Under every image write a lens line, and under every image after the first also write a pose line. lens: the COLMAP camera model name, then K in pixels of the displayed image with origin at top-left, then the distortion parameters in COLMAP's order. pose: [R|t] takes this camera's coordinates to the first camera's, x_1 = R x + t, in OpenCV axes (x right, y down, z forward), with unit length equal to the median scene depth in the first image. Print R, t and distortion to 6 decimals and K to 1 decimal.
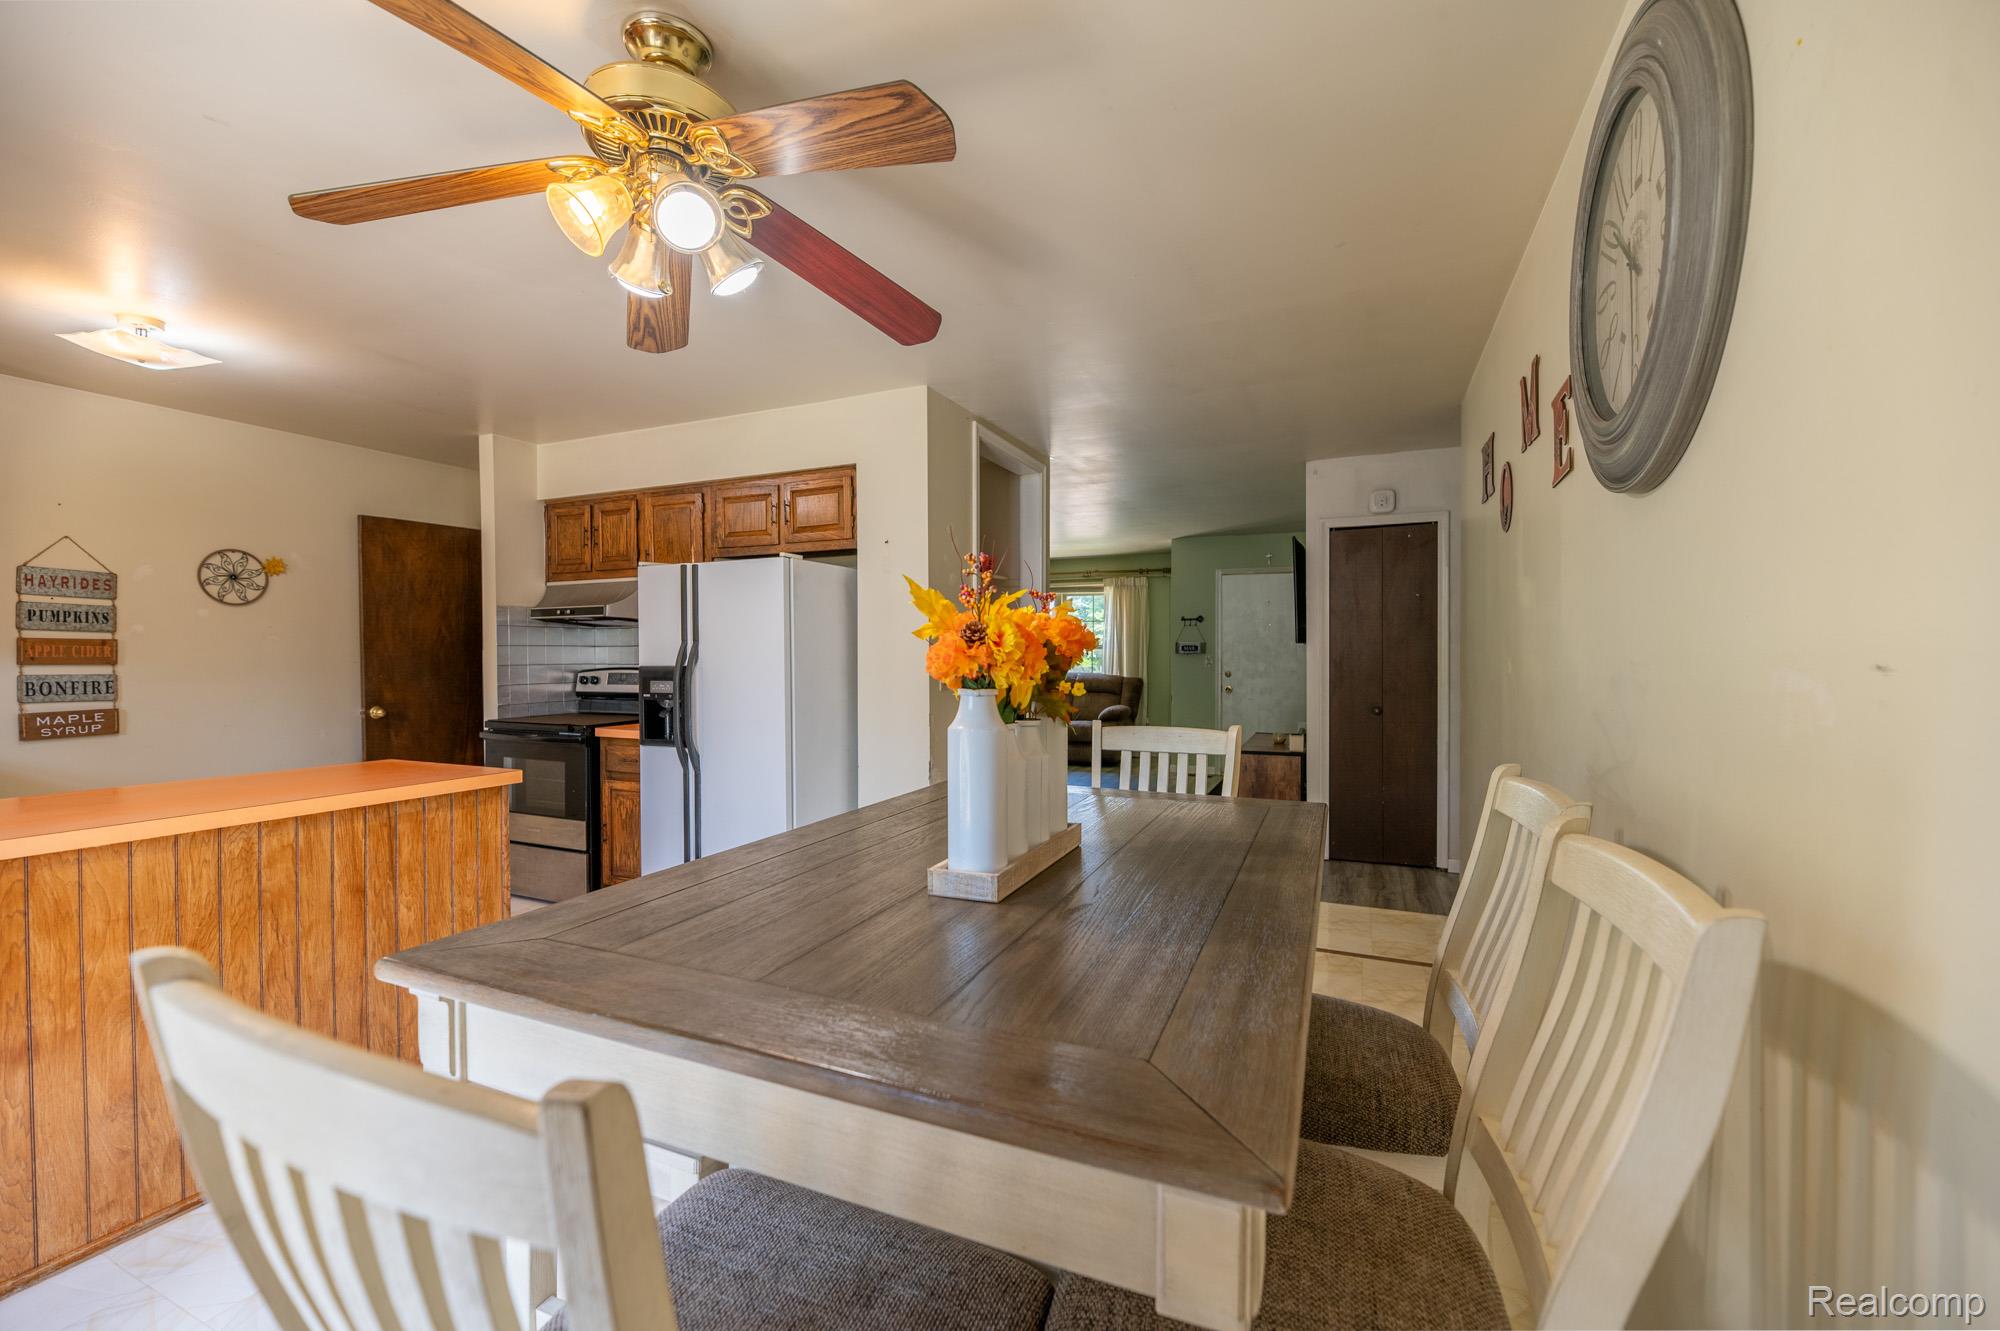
lens RADIAL K [[805.5, 0, 999.9], [0, 805.5, 662.5], [0, 0, 1]] dist [-0.002177, -0.000303]
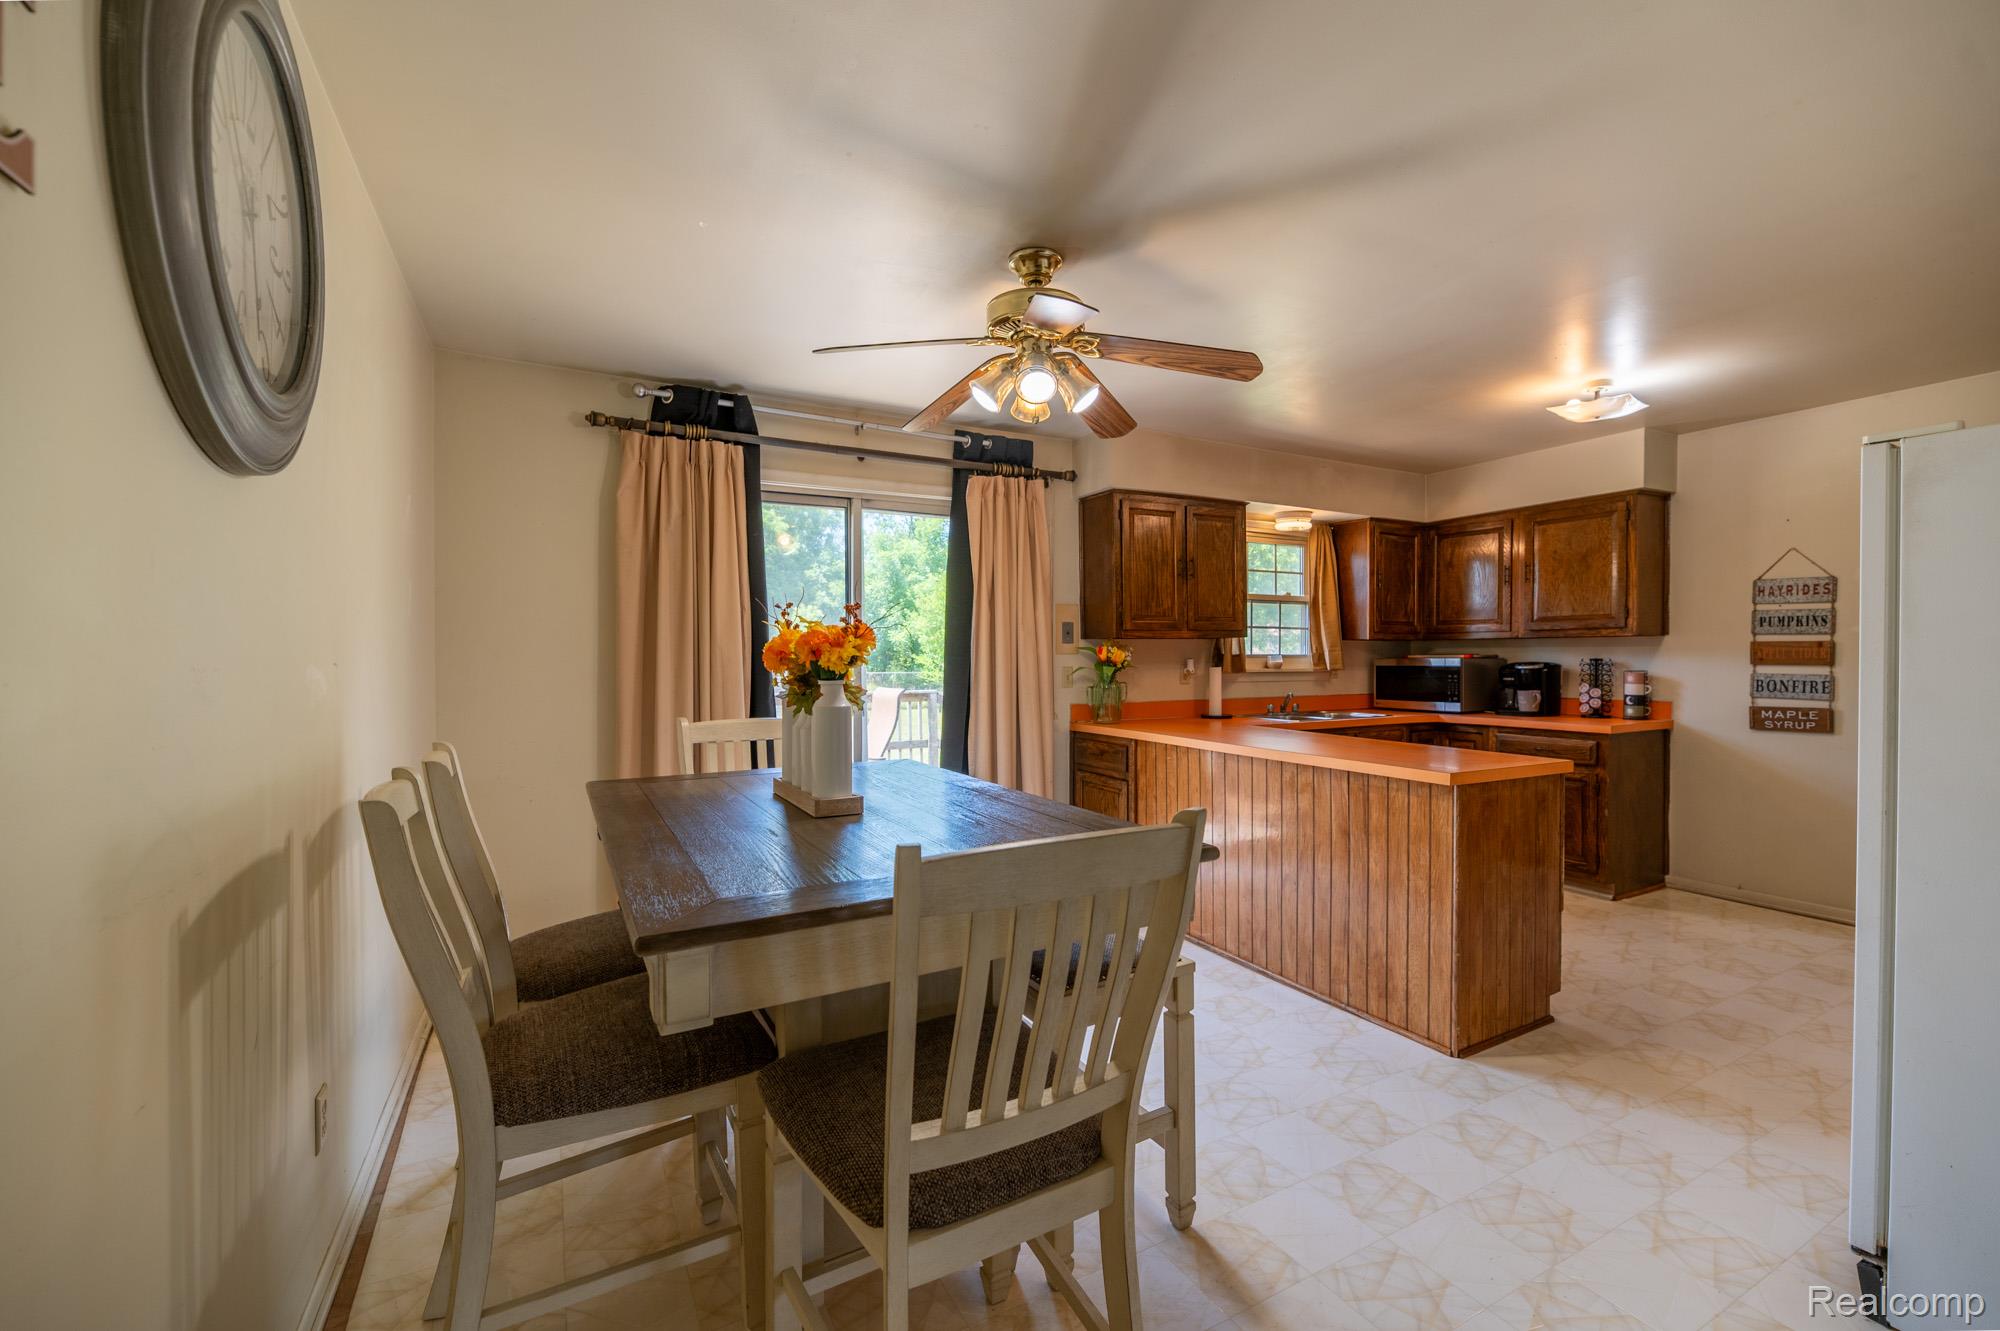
lens RADIAL K [[805.5, 0, 996.4], [0, 805.5, 664.4], [0, 0, 1]] dist [-0.002177, -0.000303]
pose [[-0.601447, 0.010275, -0.798847, 0.372628], [-0.006495, 0.999821, 0.017751, -0.010725], [0.798887, 0.015865, -0.601272, 0.796093]]
